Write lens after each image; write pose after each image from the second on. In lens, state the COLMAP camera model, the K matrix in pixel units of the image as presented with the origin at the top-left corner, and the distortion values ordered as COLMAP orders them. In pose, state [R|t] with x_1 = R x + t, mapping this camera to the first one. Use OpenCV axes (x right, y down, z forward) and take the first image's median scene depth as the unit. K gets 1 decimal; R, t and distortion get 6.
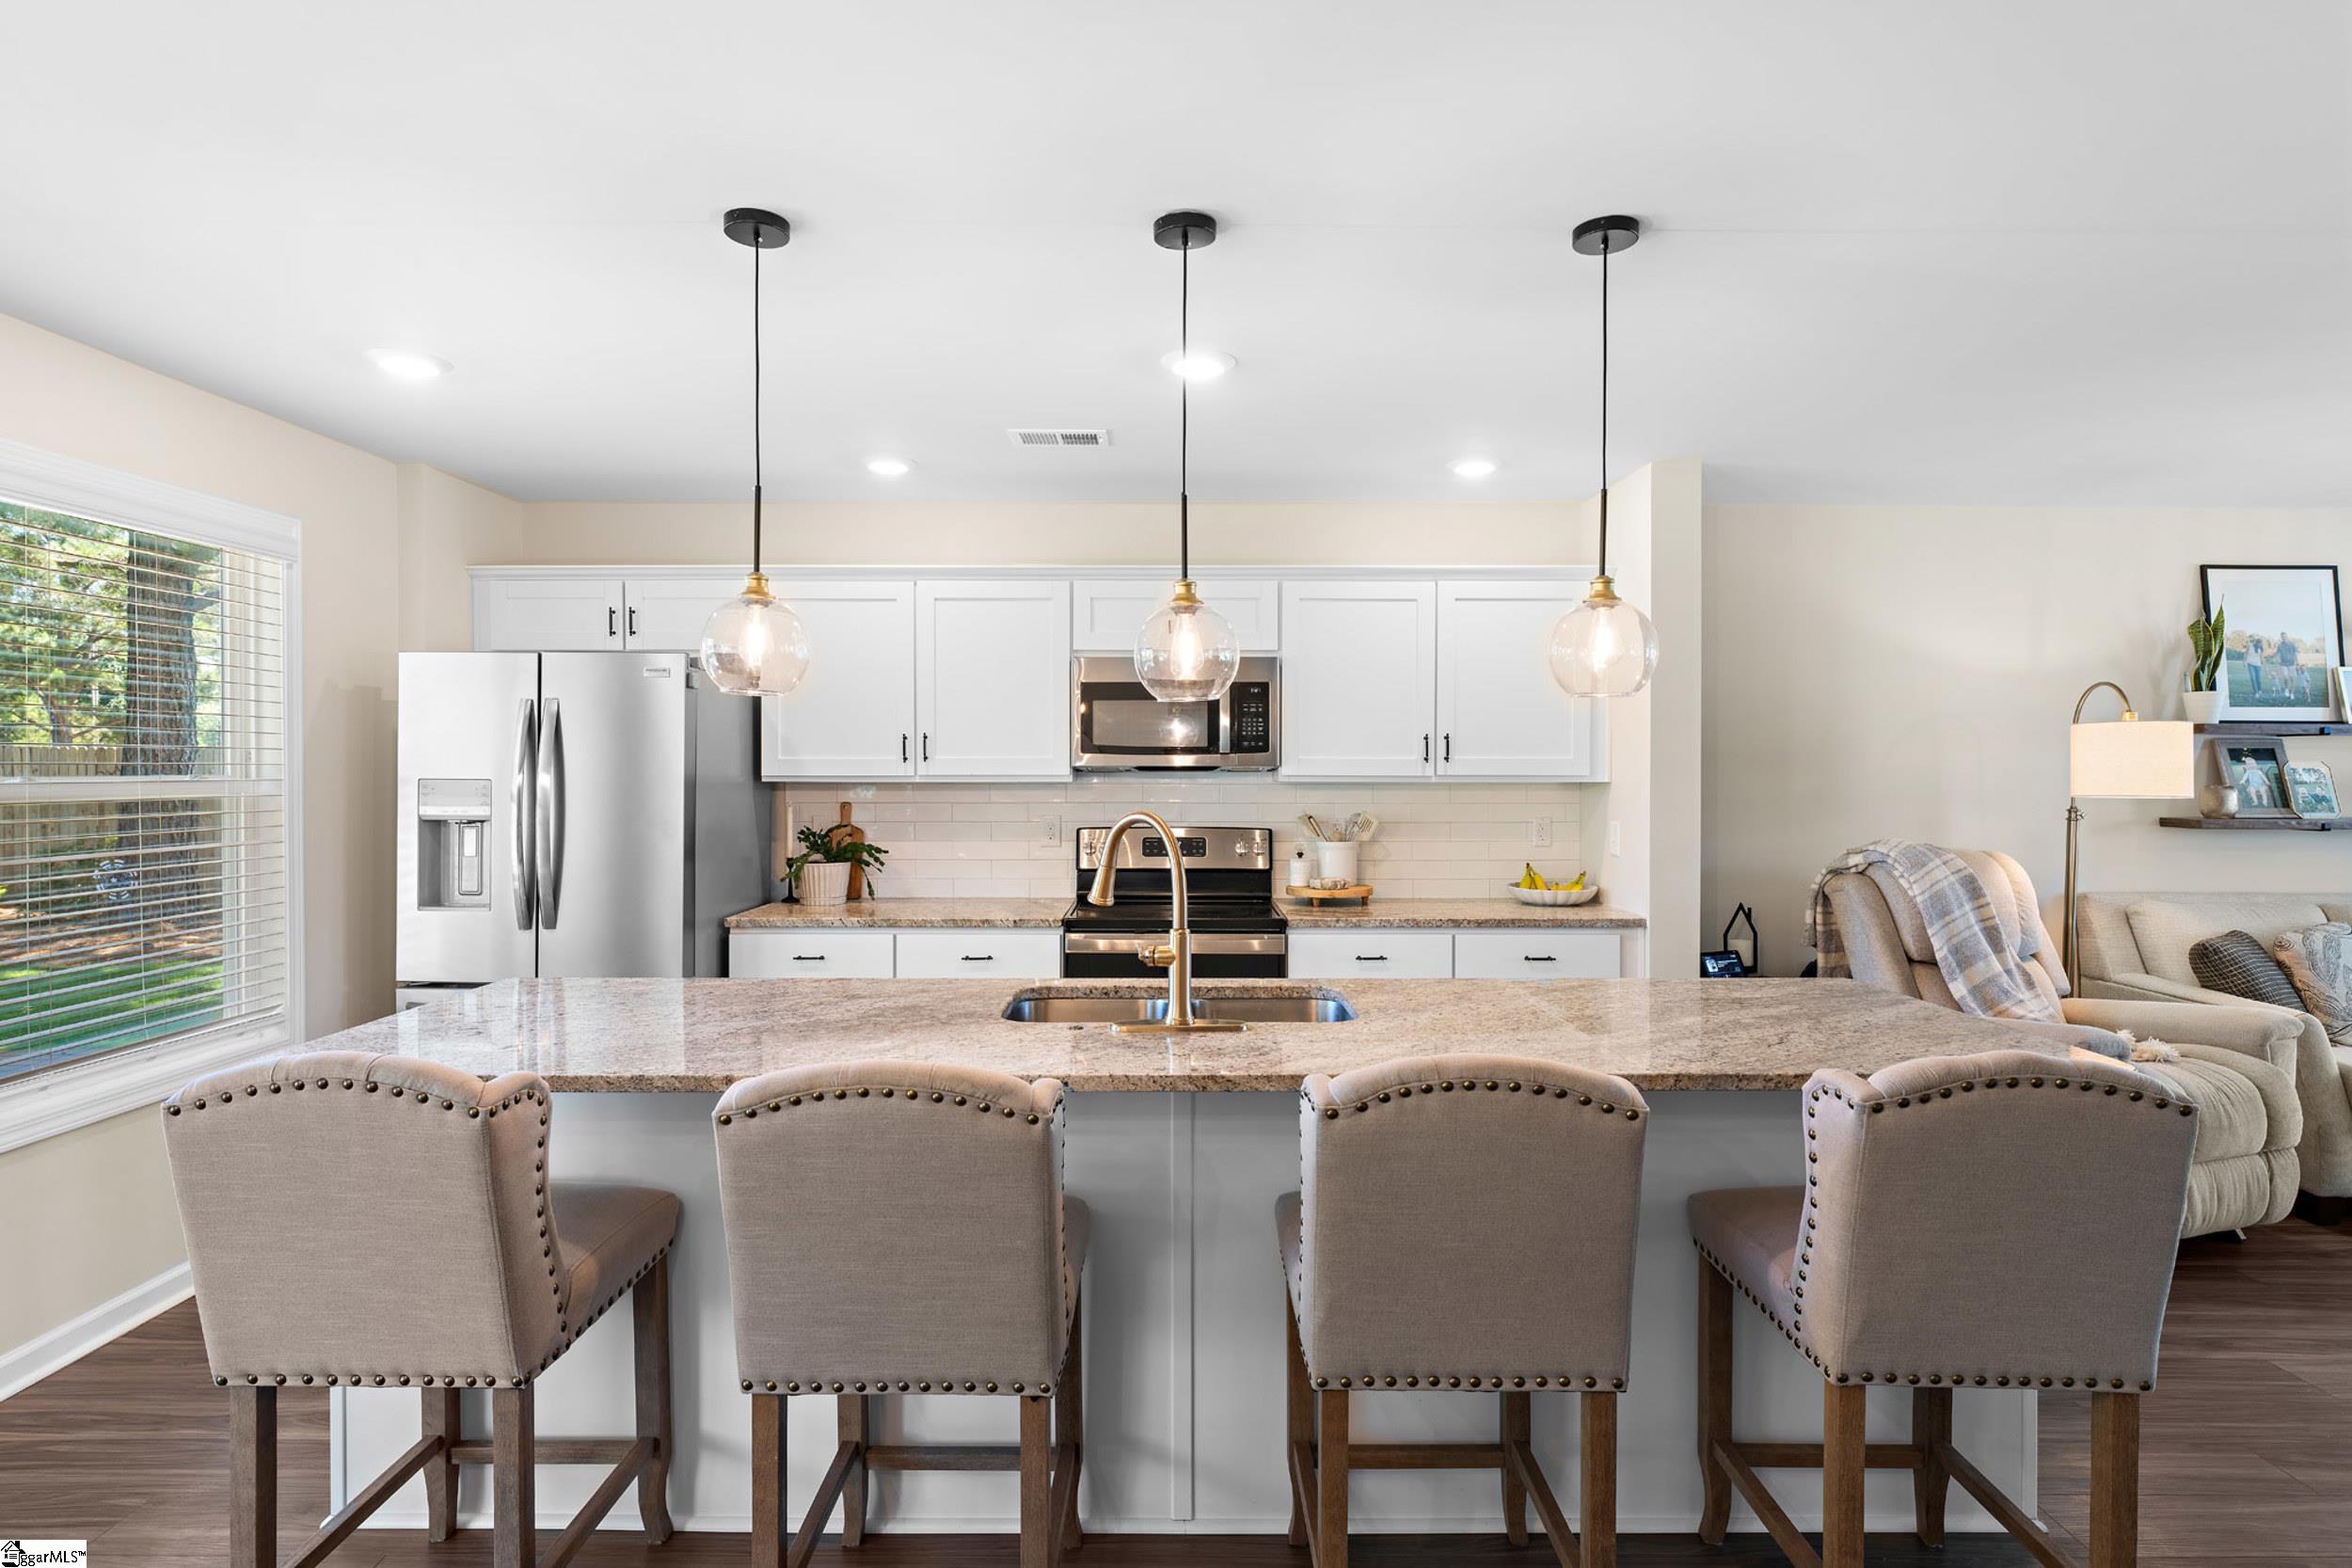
lens RADIAL K [[1185.7, 0, 1167.4], [0, 1185.7, 773.1], [0, 0, 1]] dist [0.000663, 0.000632]
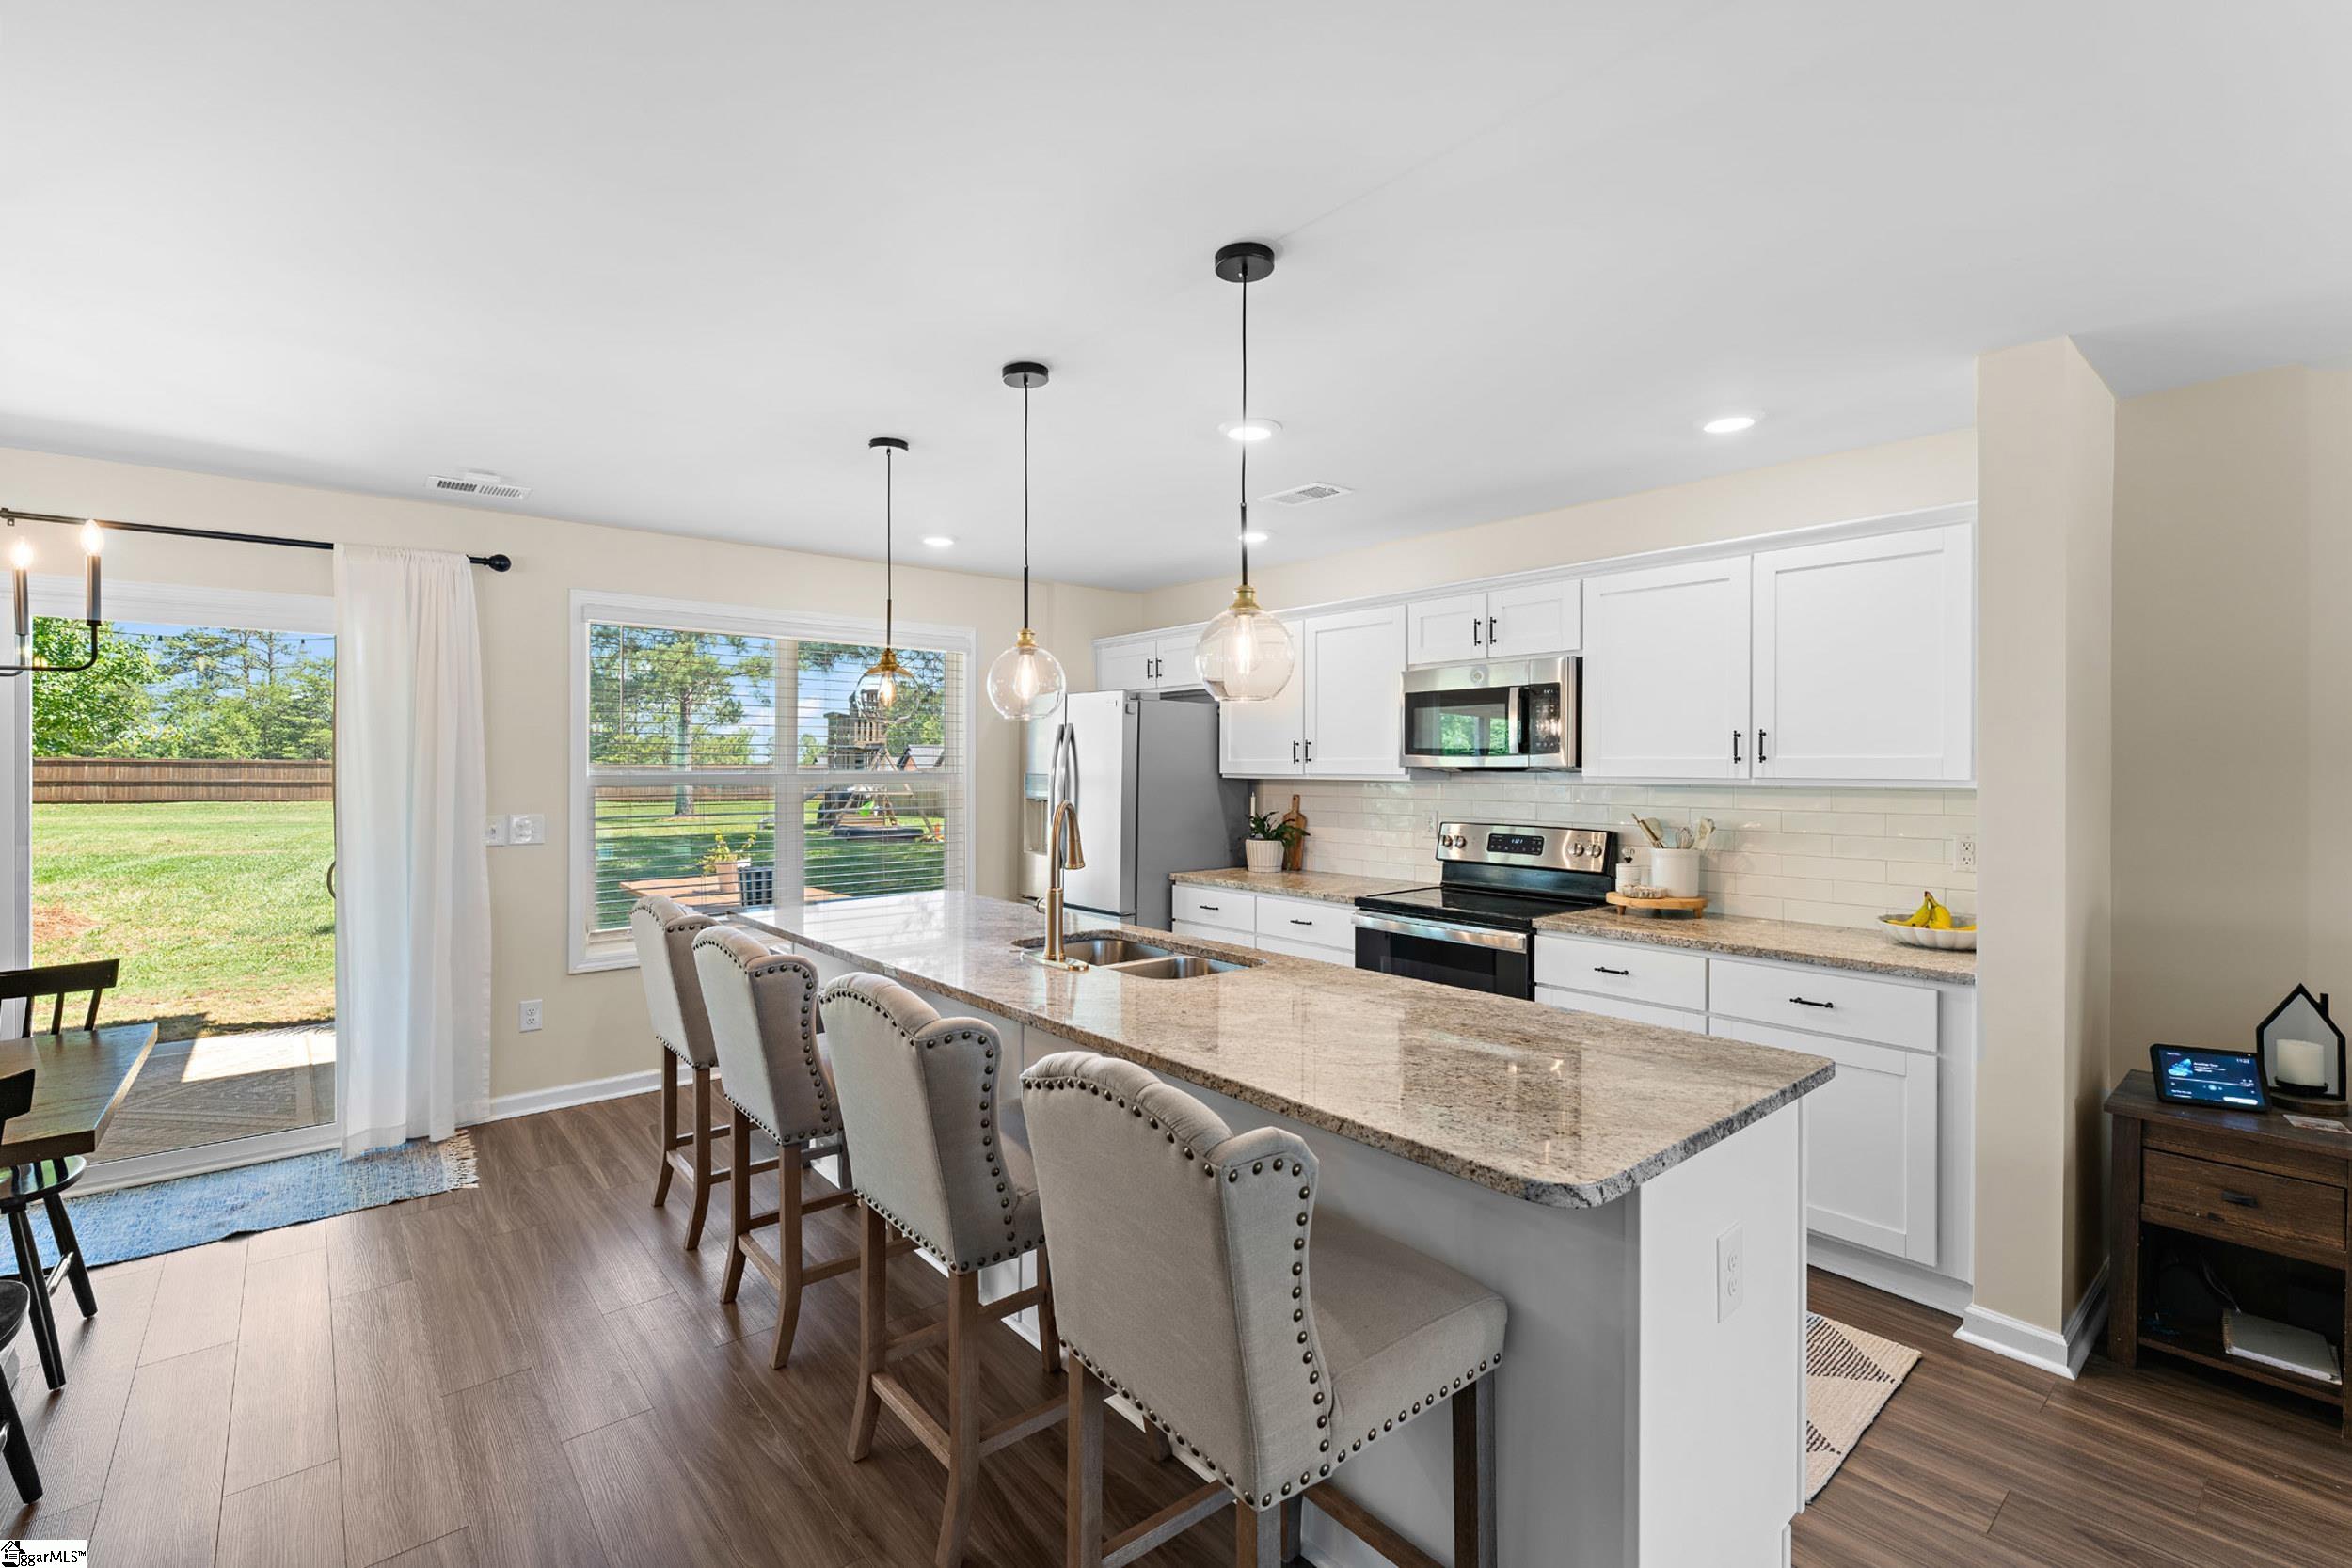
lens RADIAL K [[1035.4, 0, 1171.0], [0, 1035.4, 768.7], [0, 0, 1]] dist [-0.000171, 0.000030]
pose [[0.641192, 0.002376, -0.767376, 0.548598], [-0.005144, 0.999986, -0.001202, -0.001722], [0.767363, 0.004718, 0.641196, 0.193358]]
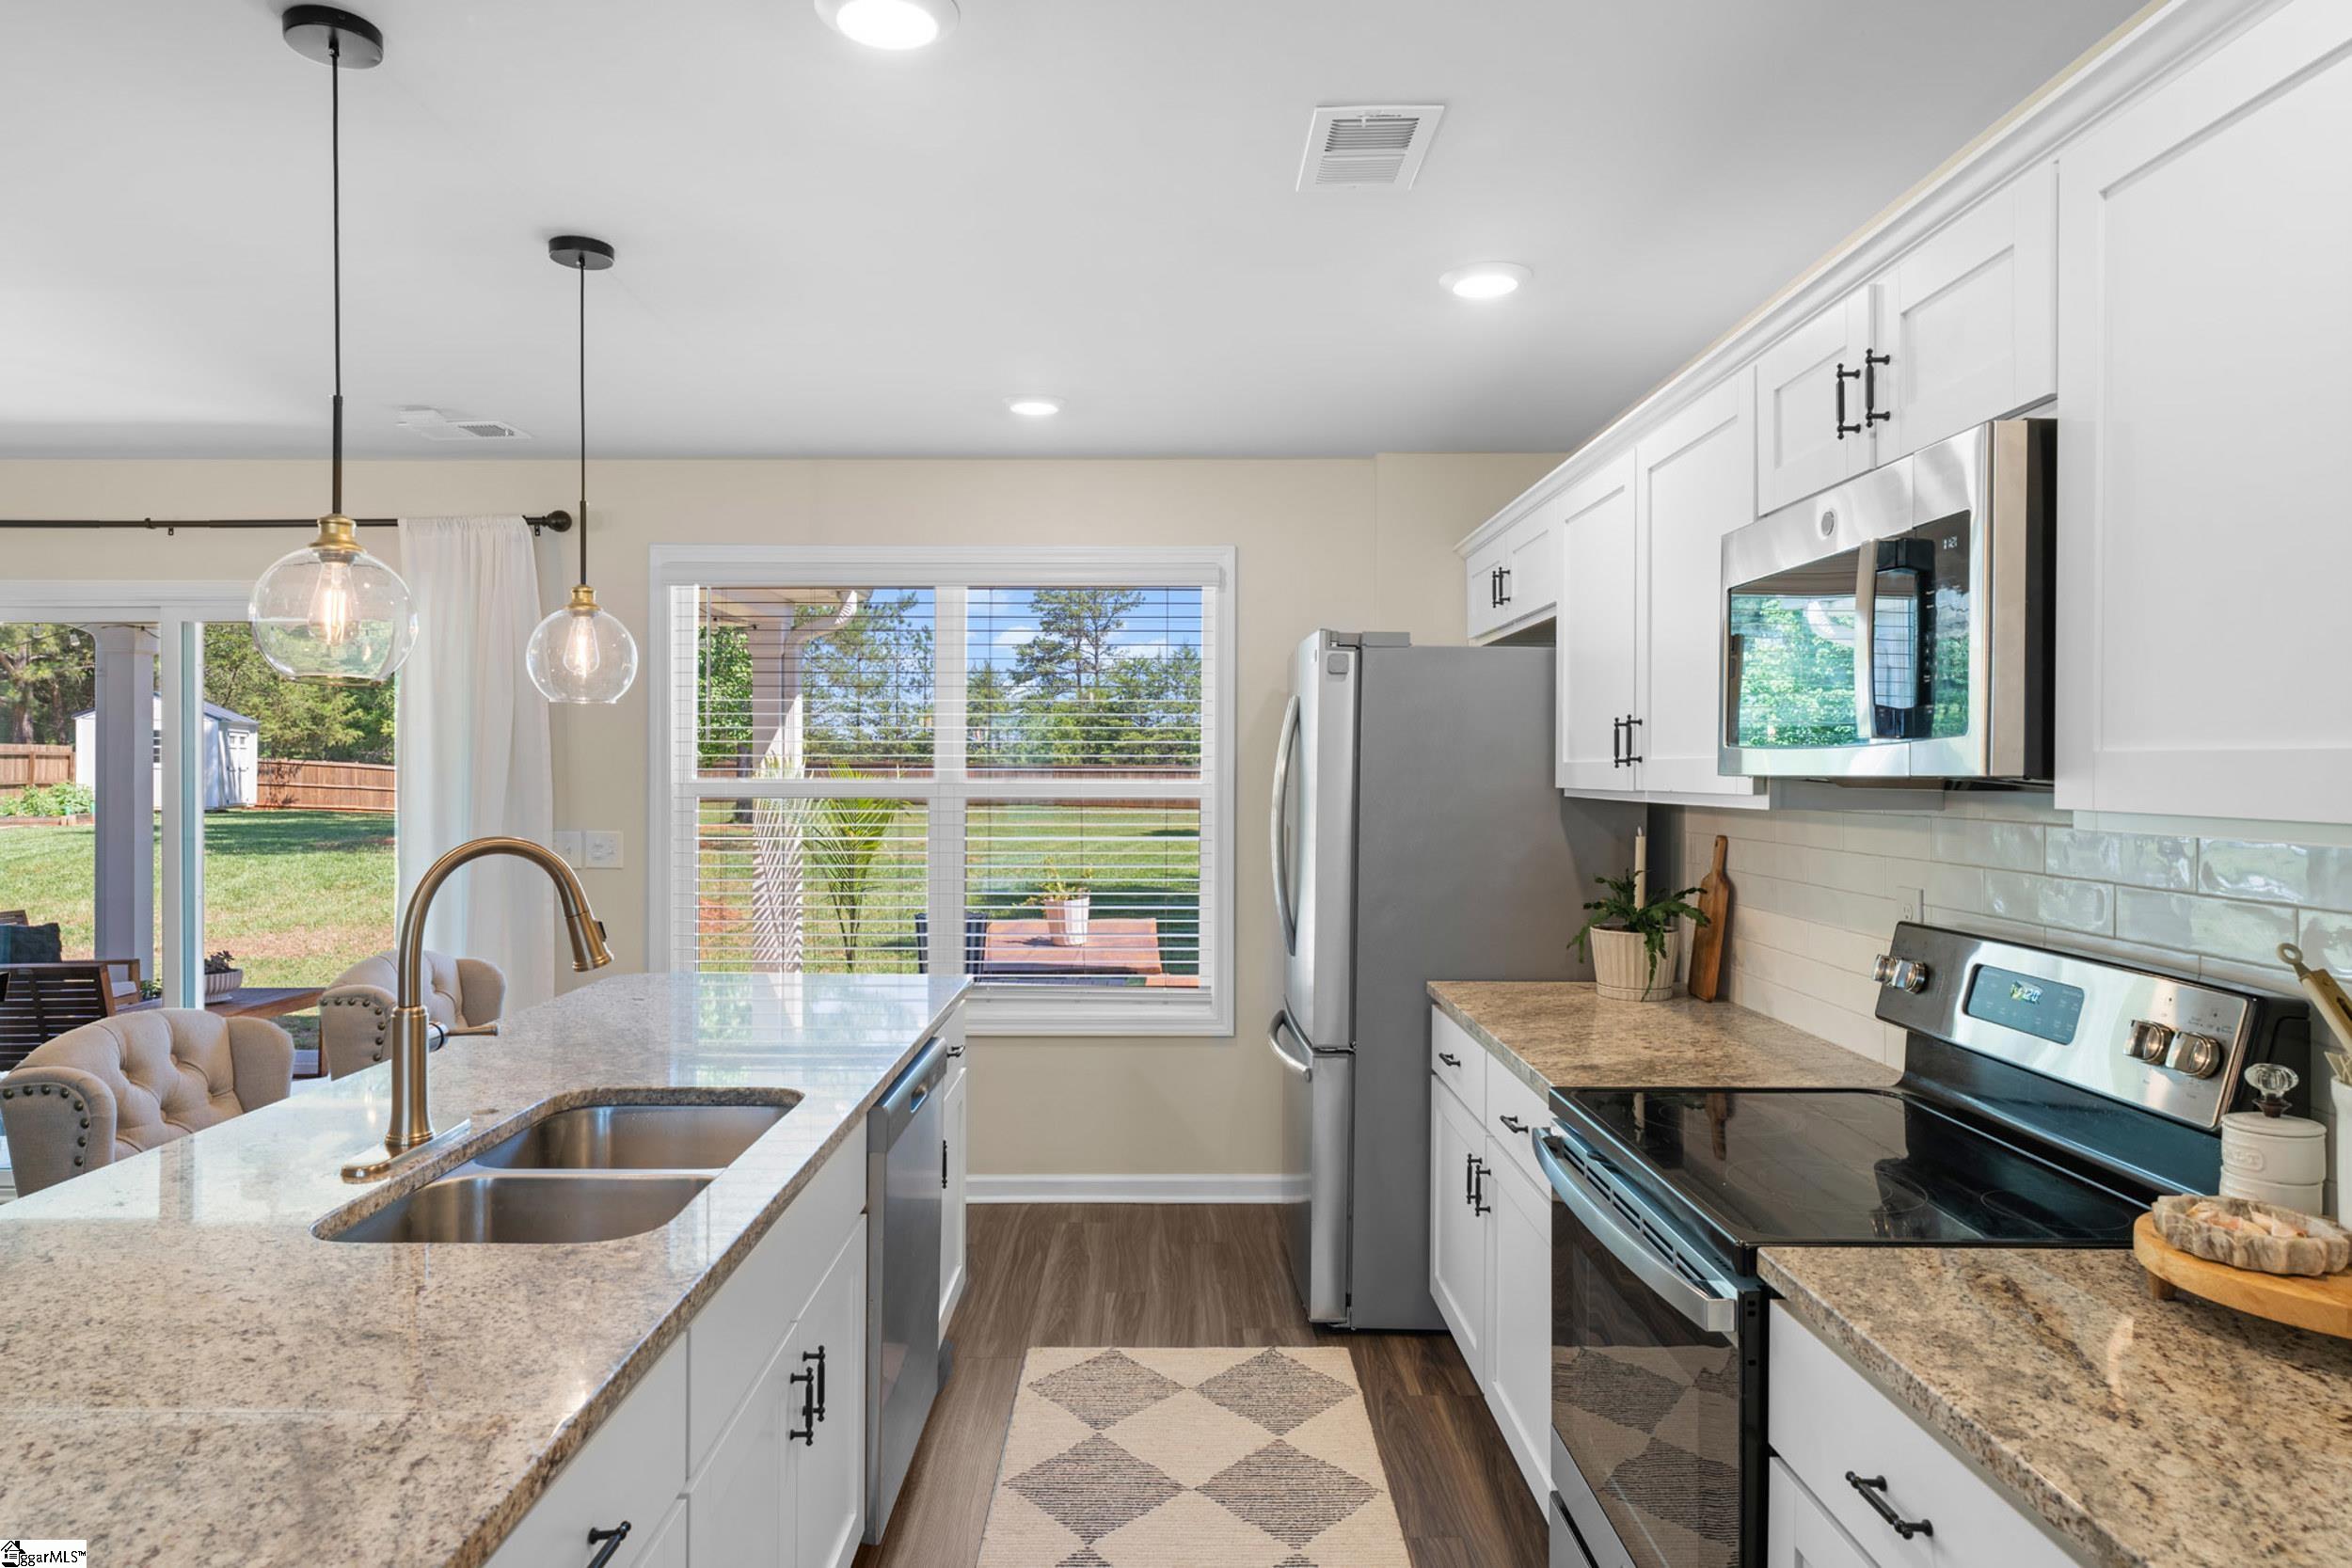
lens RADIAL K [[1394.5, 0, 1176.0], [0, 1394.5, 784.0], [0, 0, 1]] dist [-0.015335, 0.000130]
pose [[0.007383, 0.009800, -0.999925, 0.455927], [-0.006831, 0.999929, 0.009750, -0.007086], [0.999949, 0.006758, 0.007449, 0.791025]]
